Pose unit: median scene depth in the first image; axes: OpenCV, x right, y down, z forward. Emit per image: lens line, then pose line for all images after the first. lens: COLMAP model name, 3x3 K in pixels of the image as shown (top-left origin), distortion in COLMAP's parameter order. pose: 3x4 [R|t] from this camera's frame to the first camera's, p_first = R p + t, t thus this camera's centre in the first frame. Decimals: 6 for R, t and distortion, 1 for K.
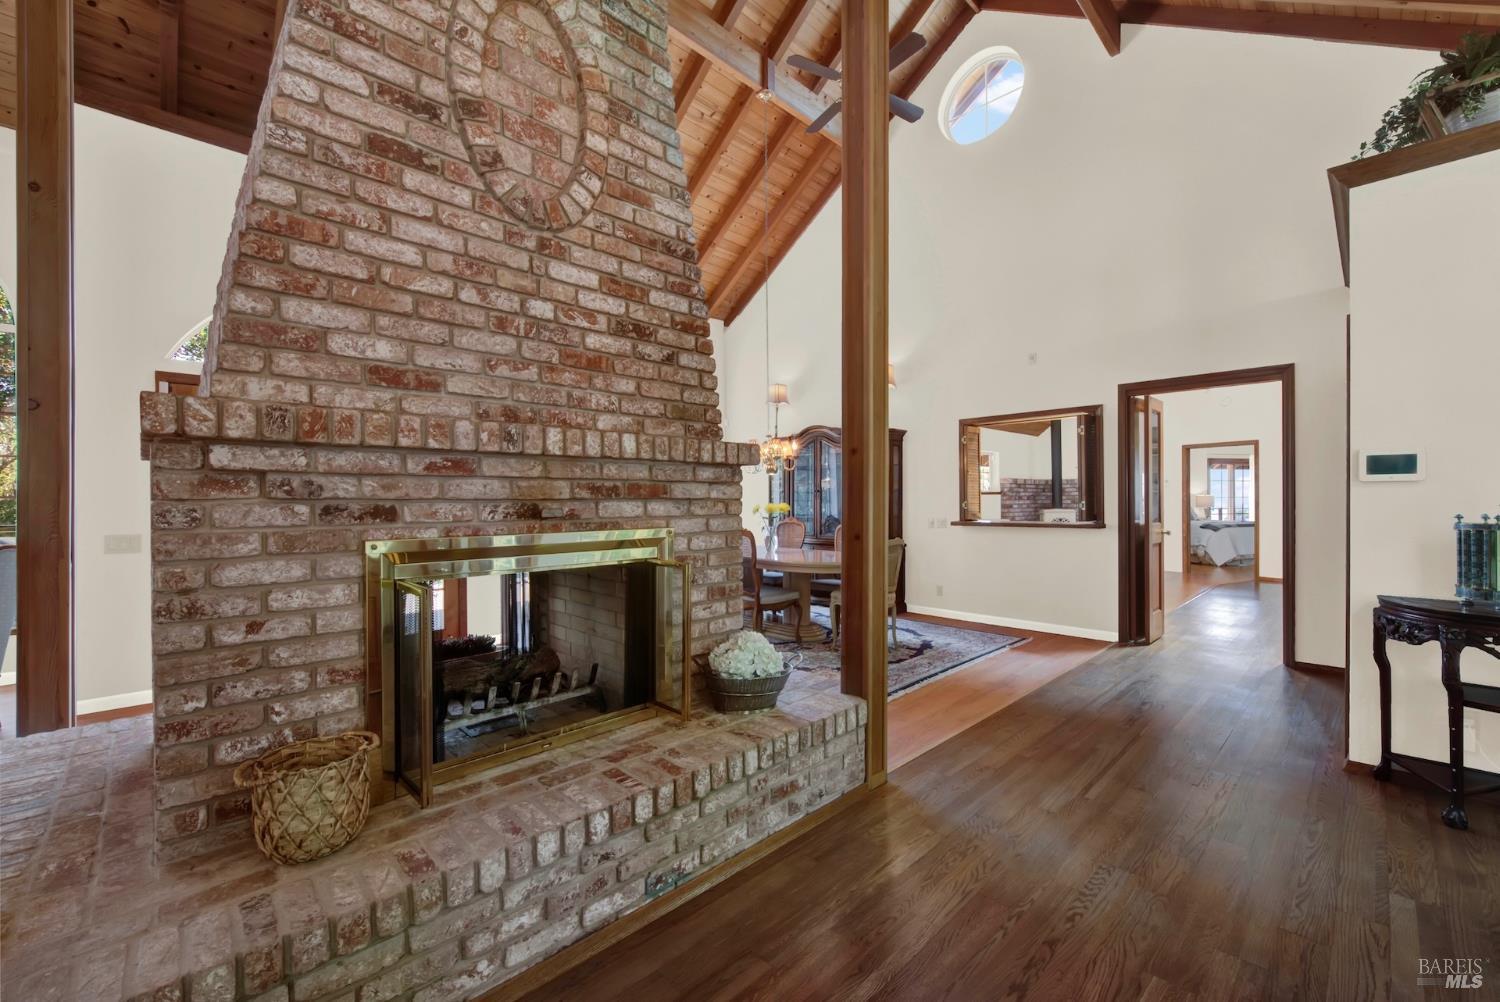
lens RADIAL K [[612.8, 0, 757.6], [0, 612.8, 503.0], [0, 0, 1]] dist [0.005664, -0.002940]
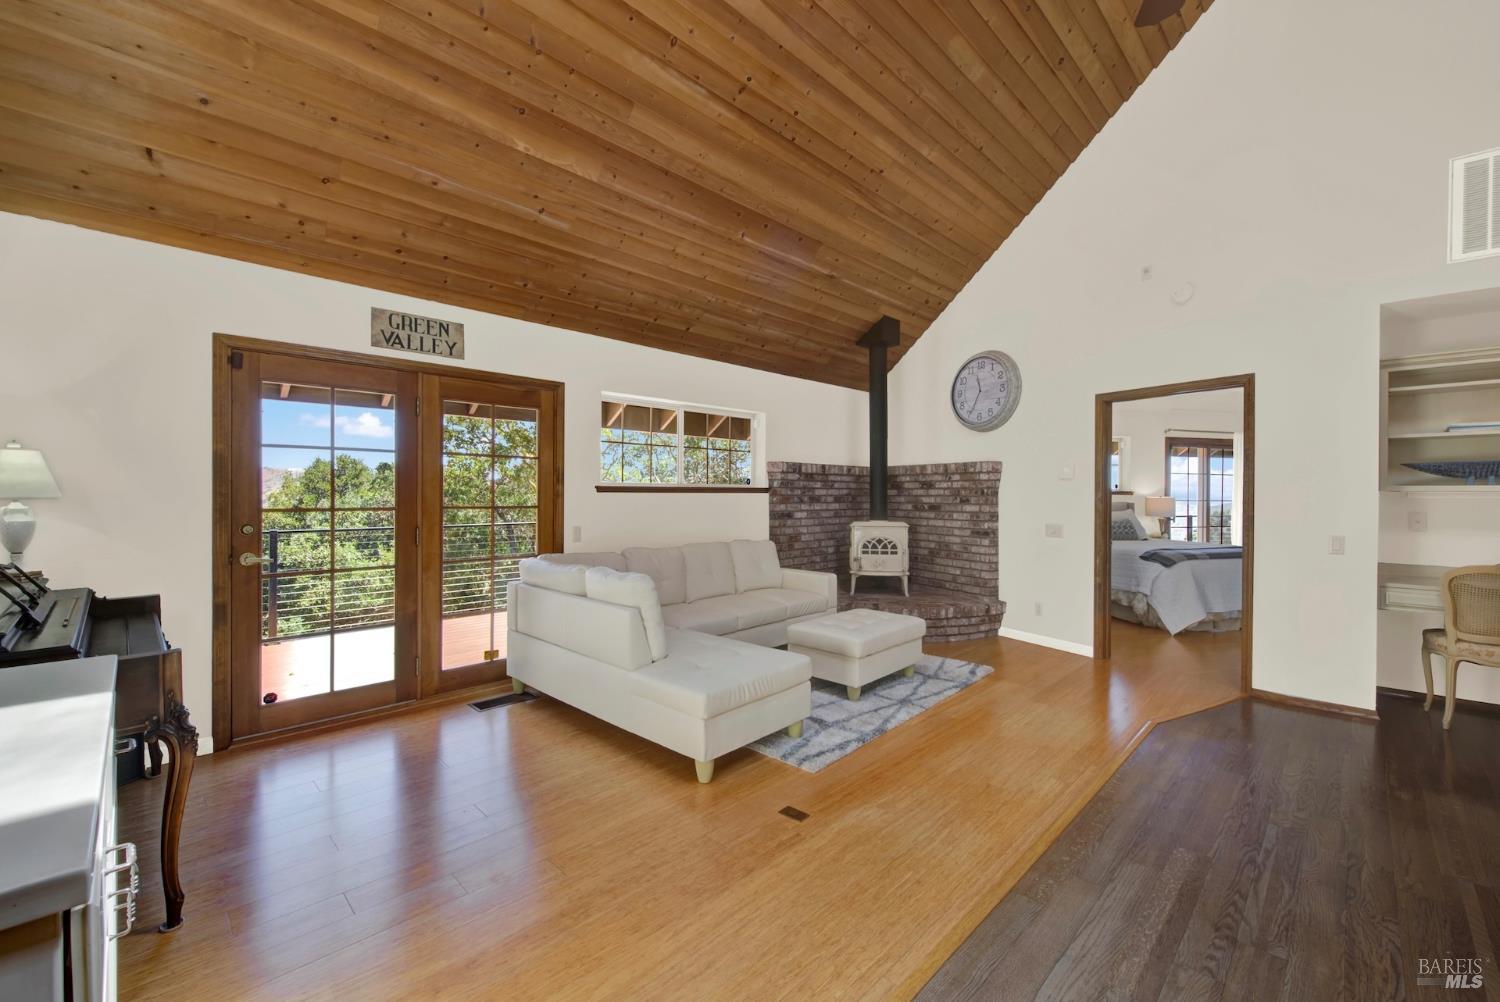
lens RADIAL K [[612.8, 0, 758.4], [0, 612.8, 499.3], [0, 0, 1]] dist [0.005664, -0.002940]
pose [[0.999795, 0.009454, 0.017920, 1.688220], [-0.009475, 0.999955, 0.001097, -0.039297], [-0.017909, -0.001266, 0.999839, 2.106708]]
